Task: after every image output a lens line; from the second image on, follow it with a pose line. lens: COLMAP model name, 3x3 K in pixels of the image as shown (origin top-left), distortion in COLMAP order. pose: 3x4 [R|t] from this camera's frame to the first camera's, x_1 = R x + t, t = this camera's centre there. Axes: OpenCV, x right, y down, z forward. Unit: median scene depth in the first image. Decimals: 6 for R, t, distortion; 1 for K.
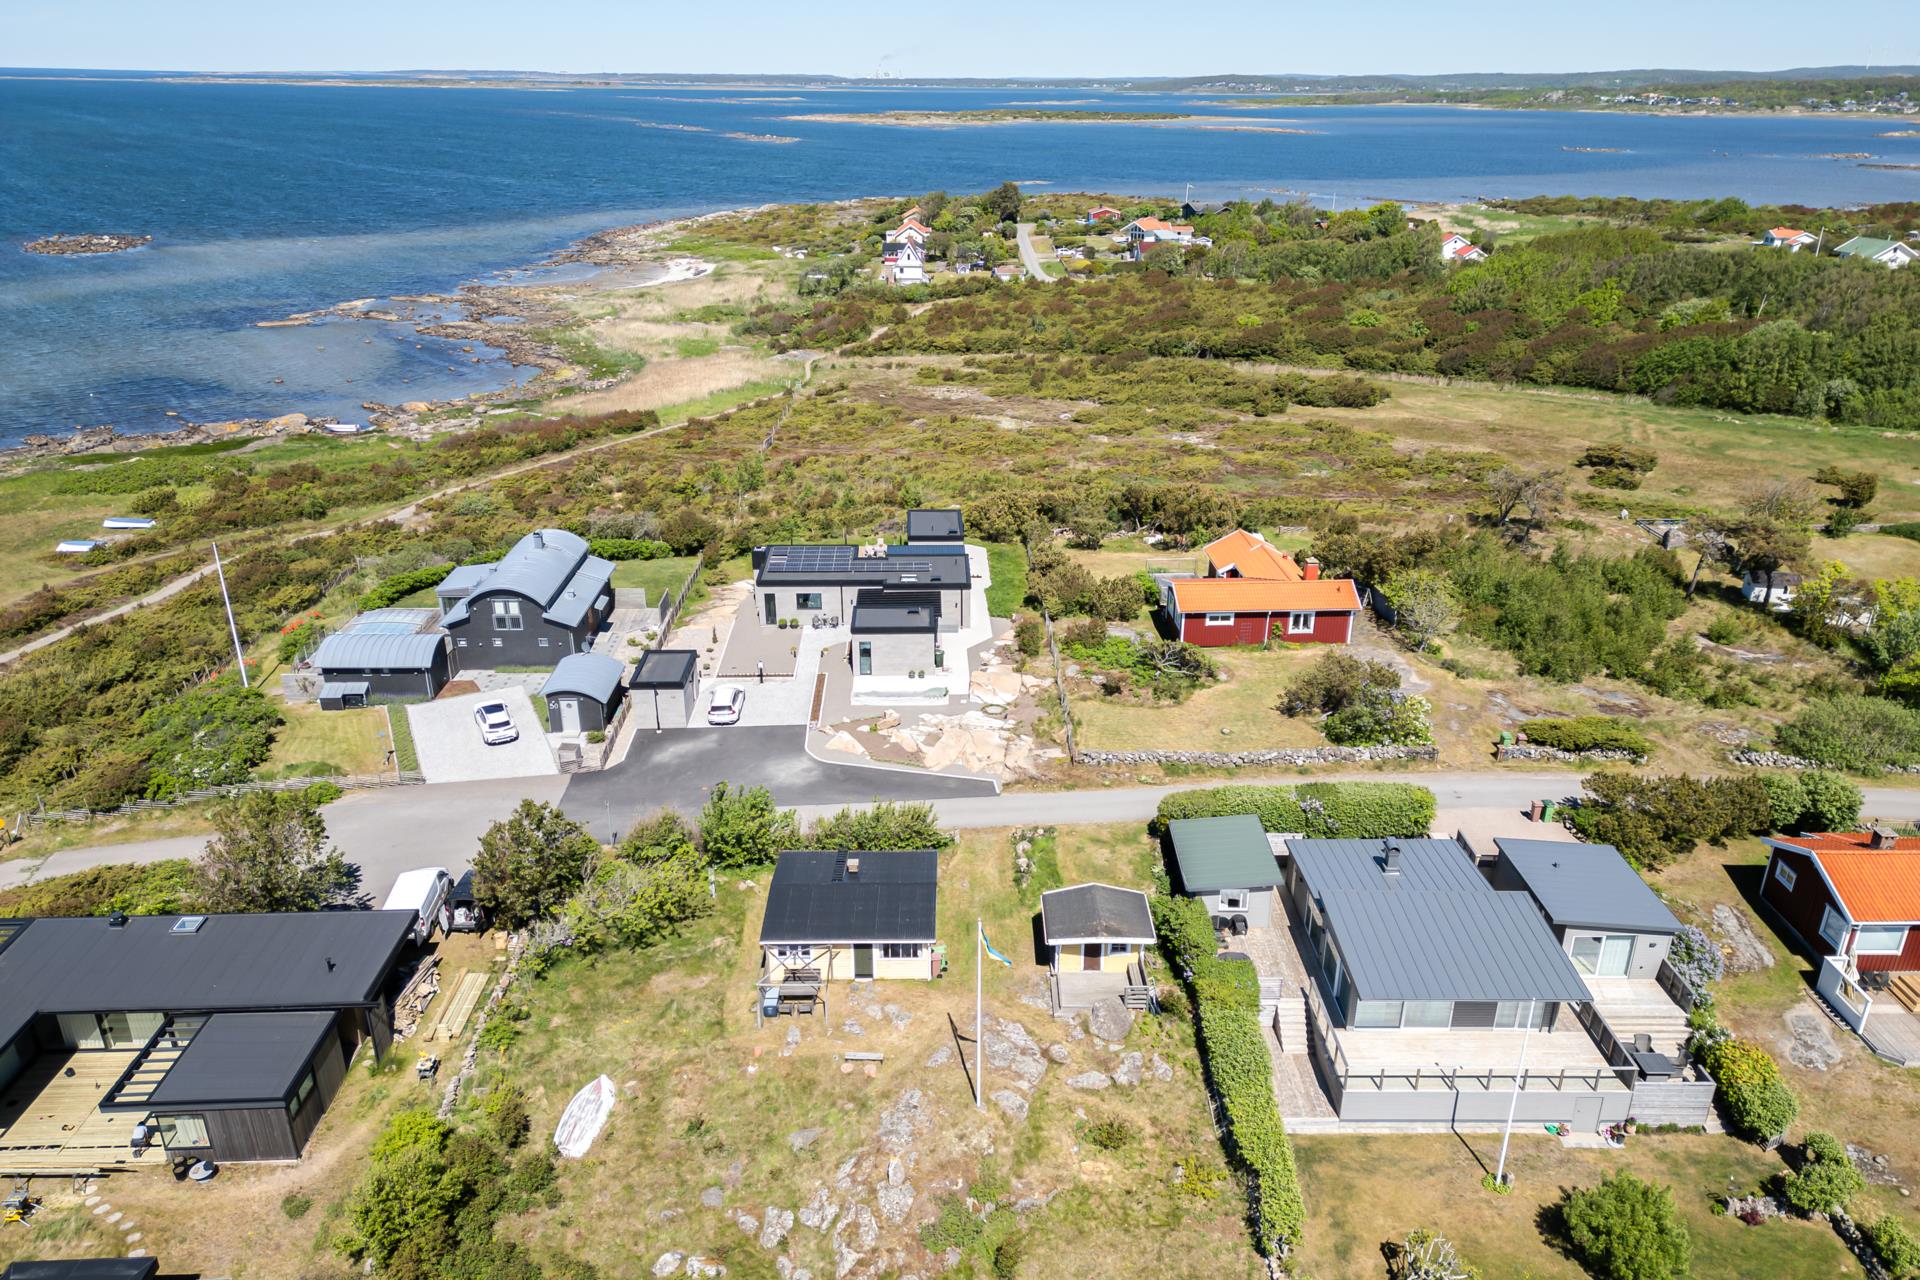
lens RADIAL K [[1359.4, 0, 963.0], [0, 1359.4, 650.6], [0, 0, 1]] dist [0.064962, -0.061749]
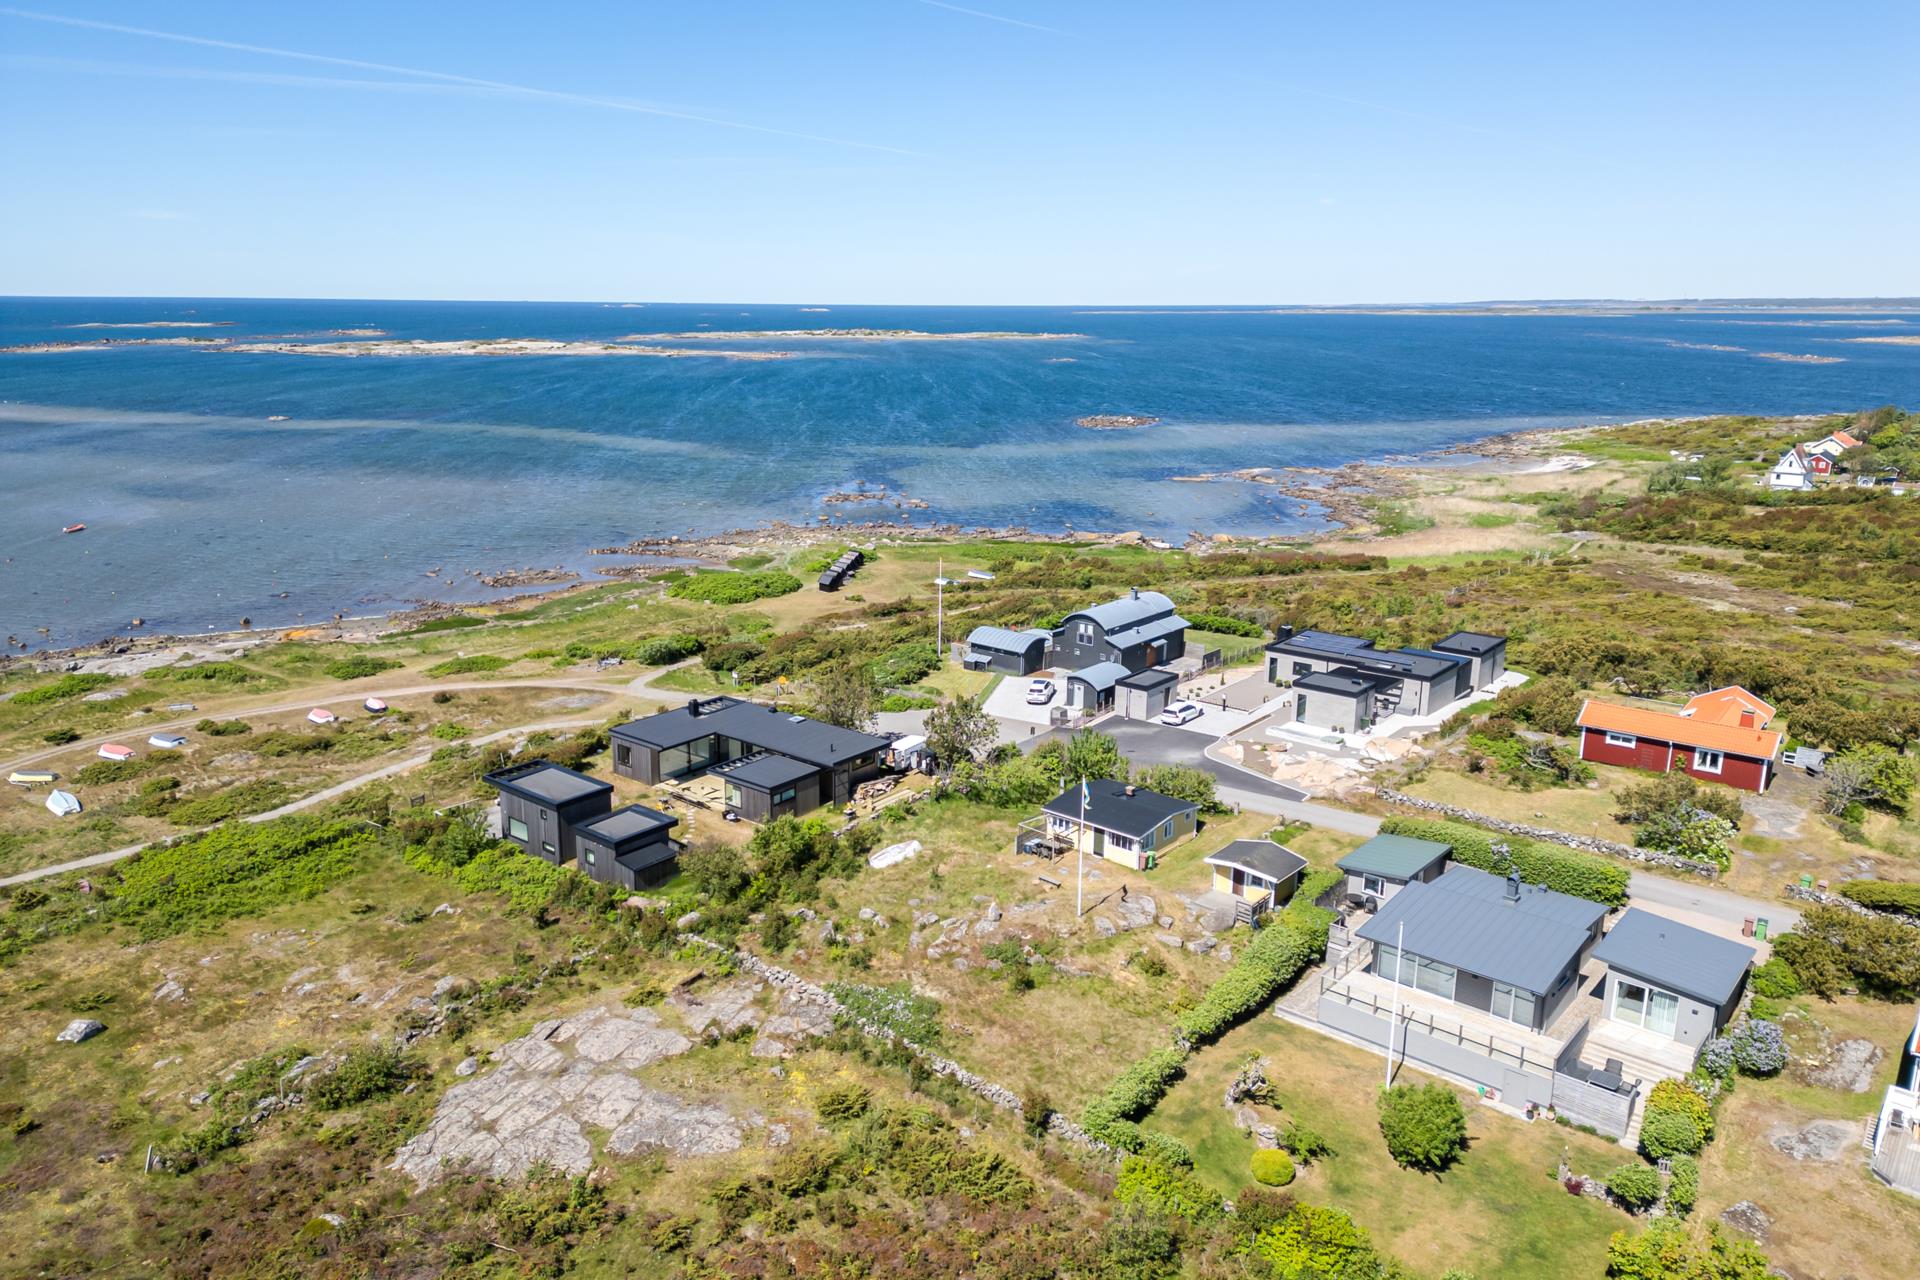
lens RADIAL K [[1359.4, 0, 955.7], [0, 1359.4, 633.1], [0, 0, 1]] dist [0.064962, -0.061749]
pose [[0.733547, 0.150156, -0.662843, 0.528257], [-0.256160, 0.964446, -0.065004, 0.104076], [0.629516, 0.217477, 0.745931, -0.160366]]
